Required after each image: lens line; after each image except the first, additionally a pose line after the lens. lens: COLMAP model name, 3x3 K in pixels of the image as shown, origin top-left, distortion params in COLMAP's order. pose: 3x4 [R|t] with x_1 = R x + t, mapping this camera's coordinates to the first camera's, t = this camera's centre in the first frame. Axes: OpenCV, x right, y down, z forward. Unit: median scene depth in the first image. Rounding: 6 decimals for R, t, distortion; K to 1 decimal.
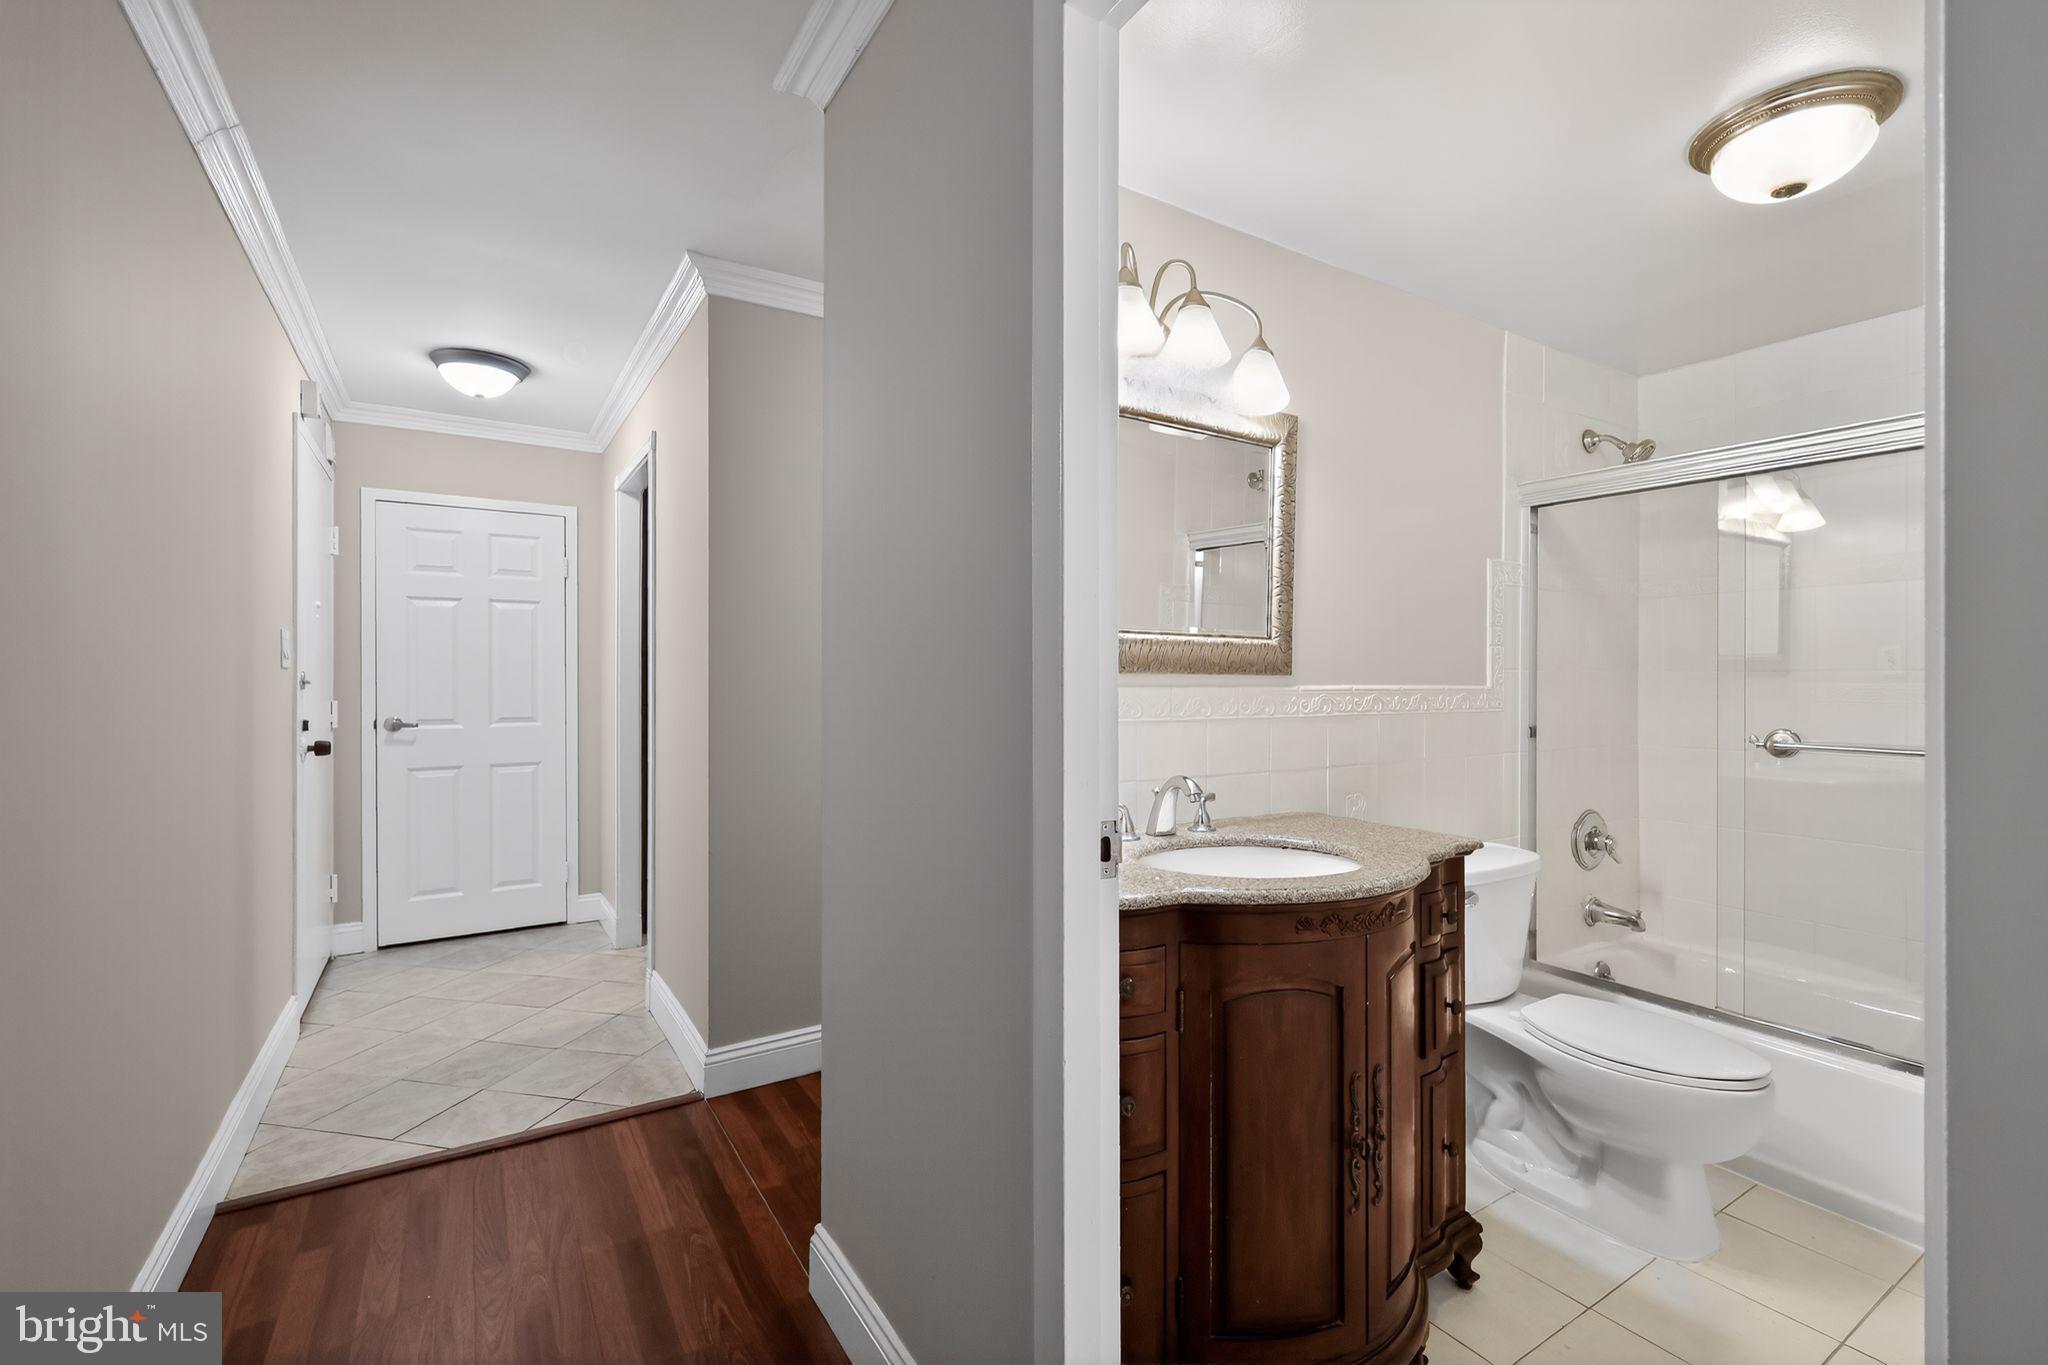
lens RADIAL K [[892.3, 0, 1025.5], [0, 892.3, 677.1], [0, 0, 1]] dist [0.004082, -0.001009]
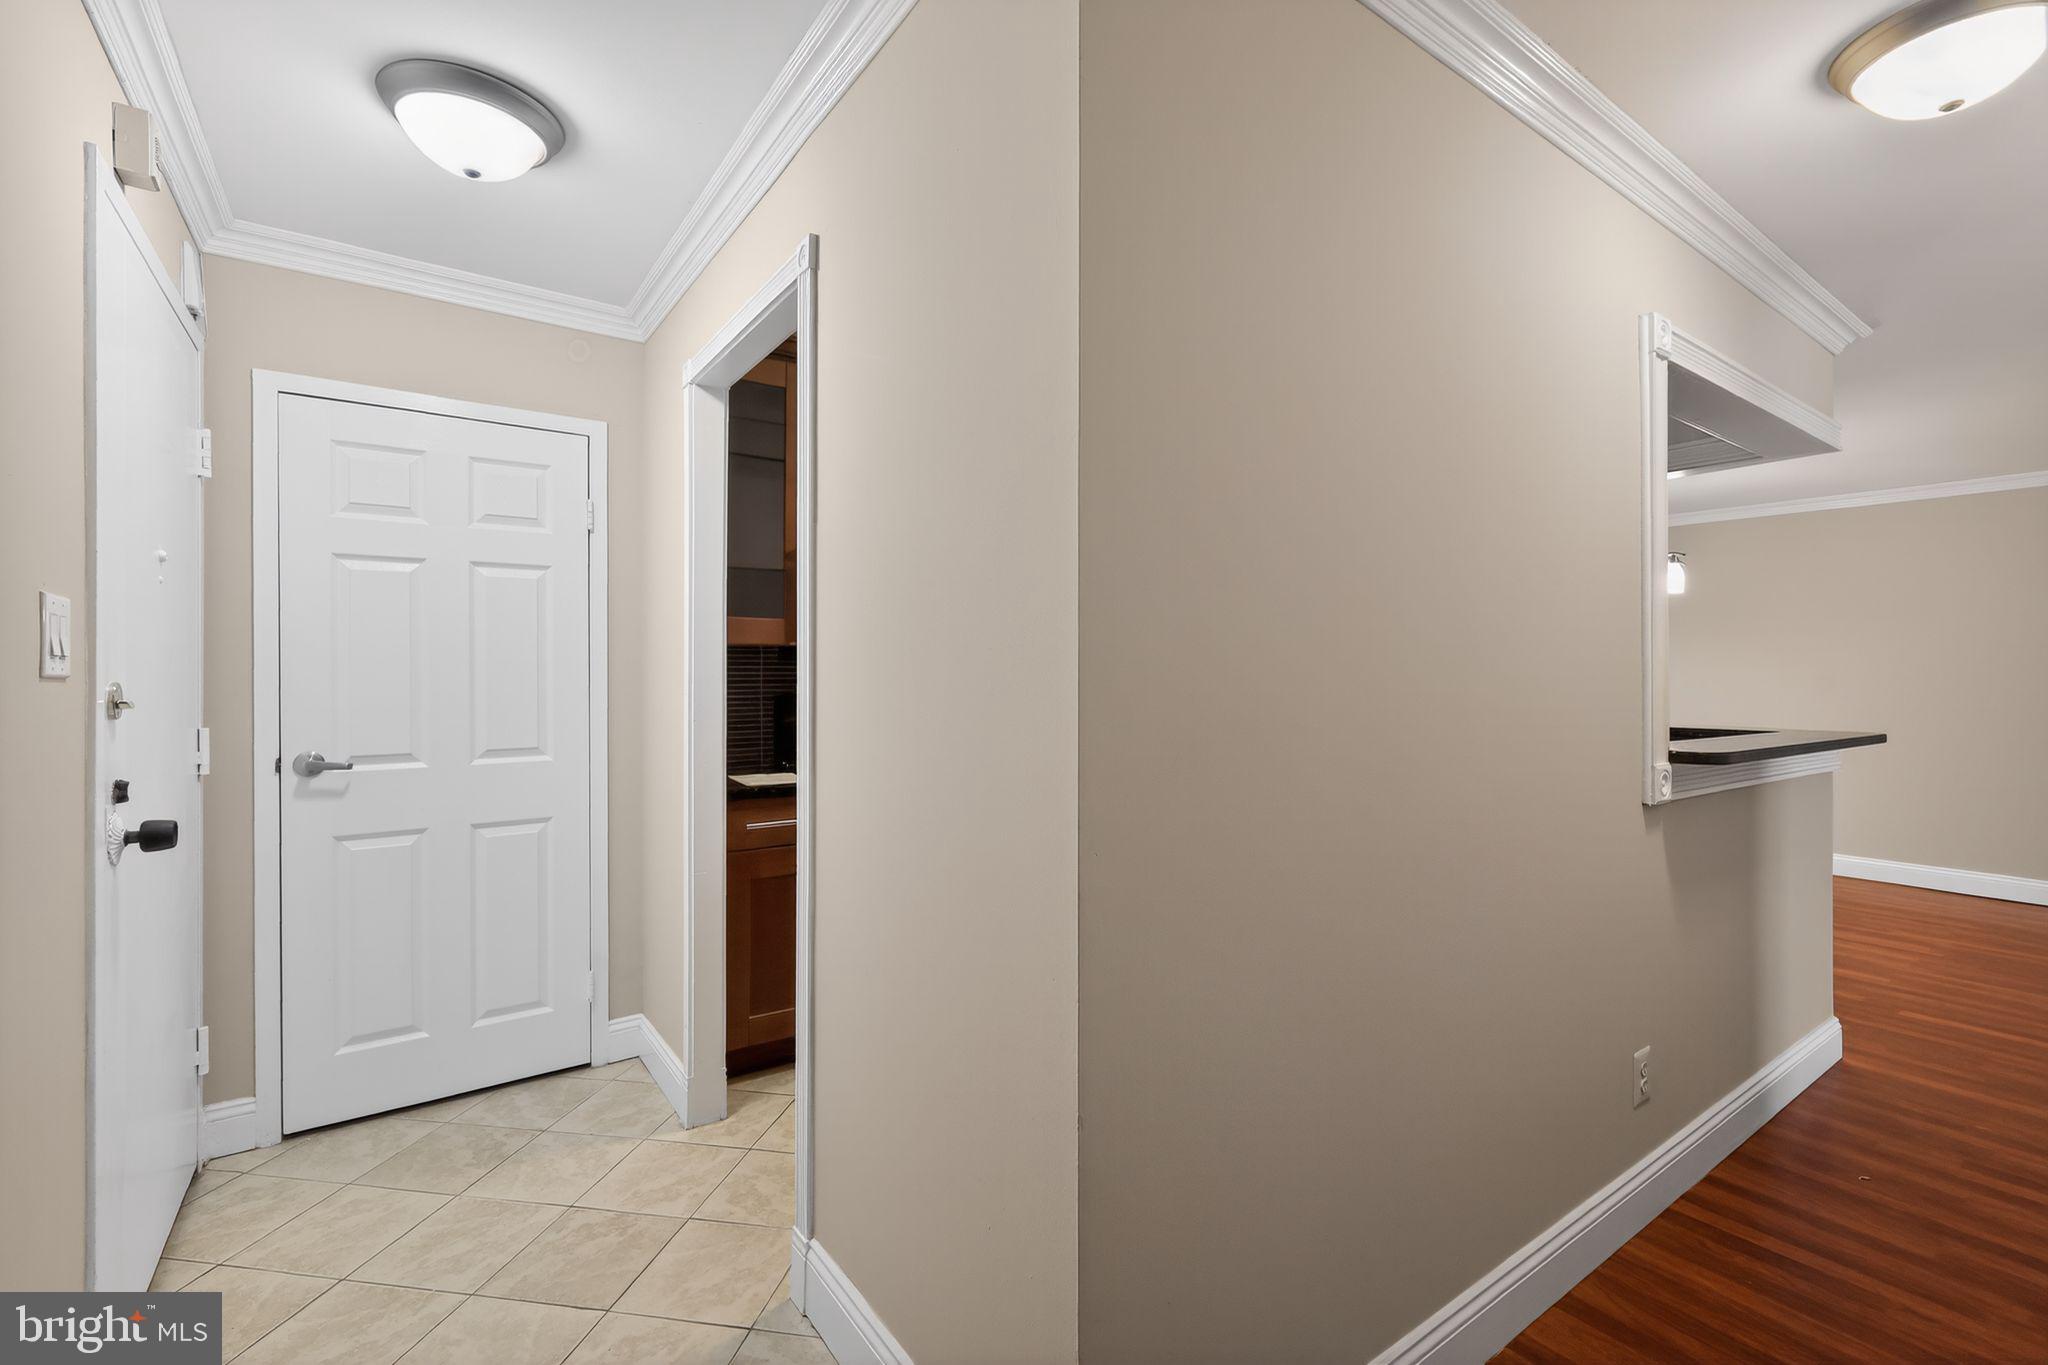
lens RADIAL K [[892.3, 0, 1030.6], [0, 892.3, 677.0], [0, 0, 1]] dist [0.004082, -0.001009]
pose [[0.998319, 0.002557, 0.057904, -0.238175], [-0.002835, 0.999985, 0.004717, -0.009600], [-0.057891, -0.004873, 0.998311, 0.343217]]
